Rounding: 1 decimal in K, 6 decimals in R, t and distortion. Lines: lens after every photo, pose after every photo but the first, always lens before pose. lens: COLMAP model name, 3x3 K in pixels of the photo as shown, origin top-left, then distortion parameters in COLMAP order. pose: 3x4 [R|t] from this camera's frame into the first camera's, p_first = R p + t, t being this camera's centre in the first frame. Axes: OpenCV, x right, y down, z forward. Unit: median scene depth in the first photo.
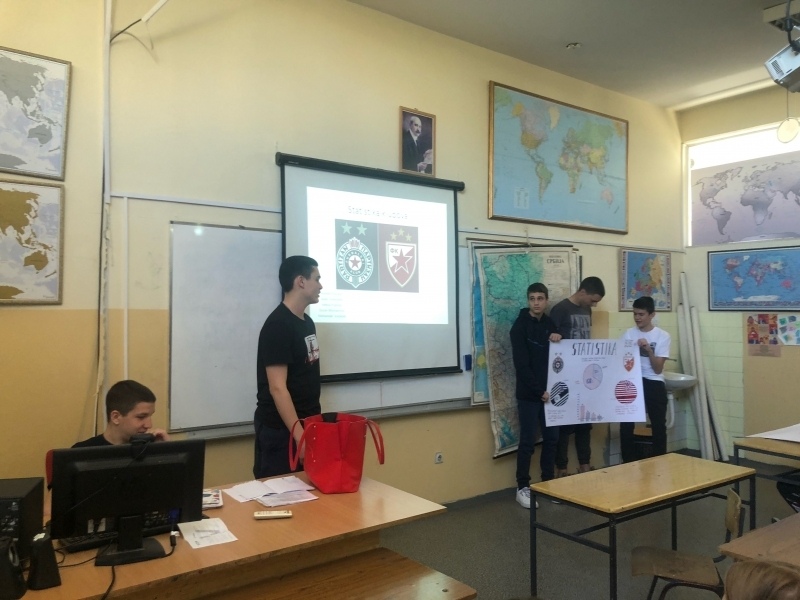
lens RADIAL K [[660.8, 0, 397.7], [0, 660.8, 295.6], [0, 0, 1]] dist [0.003789, 0.003049]
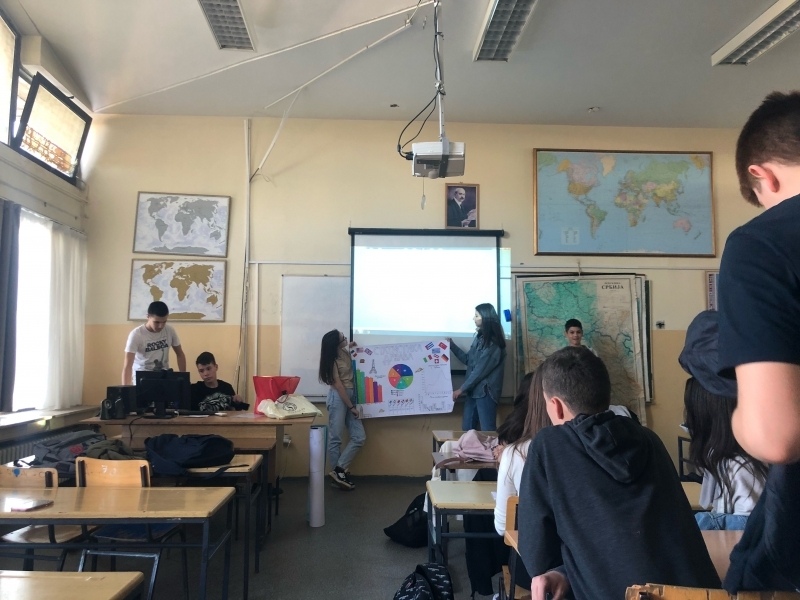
lens RADIAL K [[660.8, 0, 399.1], [0, 660.8, 300.4], [0, 0, 1]] dist [0.003789, 0.003049]
pose [[0.822998, -0.051052, -0.565745, 0.773208], [0.006703, 0.996757, -0.080196, 0.083847], [0.568004, 0.062209, 0.820671, -0.218957]]
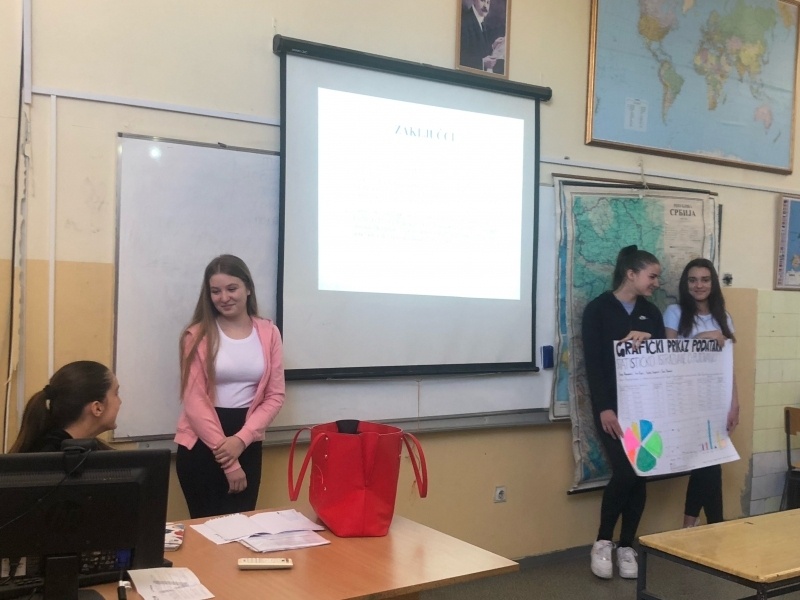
lens RADIAL K [[967.5, 0, 406.1], [0, 967.5, 302.3], [0, 0, 1]] dist [-0.001801, 0.000000]
pose [[0.999071, 0.030684, -0.030262, -0.011606], [-0.029362, 0.998634, 0.043223, 0.007889], [0.031547, -0.042294, 0.998607, 0.010119]]
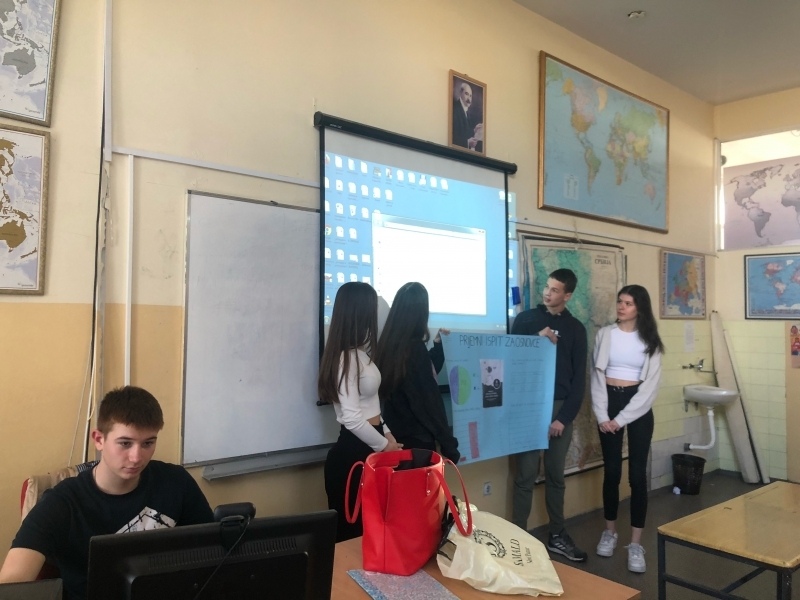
lens RADIAL K [[660.8, 0, 398.3], [0, 660.8, 290.6], [0, 0, 1]] dist [0.003789, 0.003049]
pose [[0.996410, 0.014931, 0.083332, -0.140363], [-0.013209, 0.999688, -0.021182, 0.014125], [-0.083623, 0.020005, 0.996297, 0.189313]]
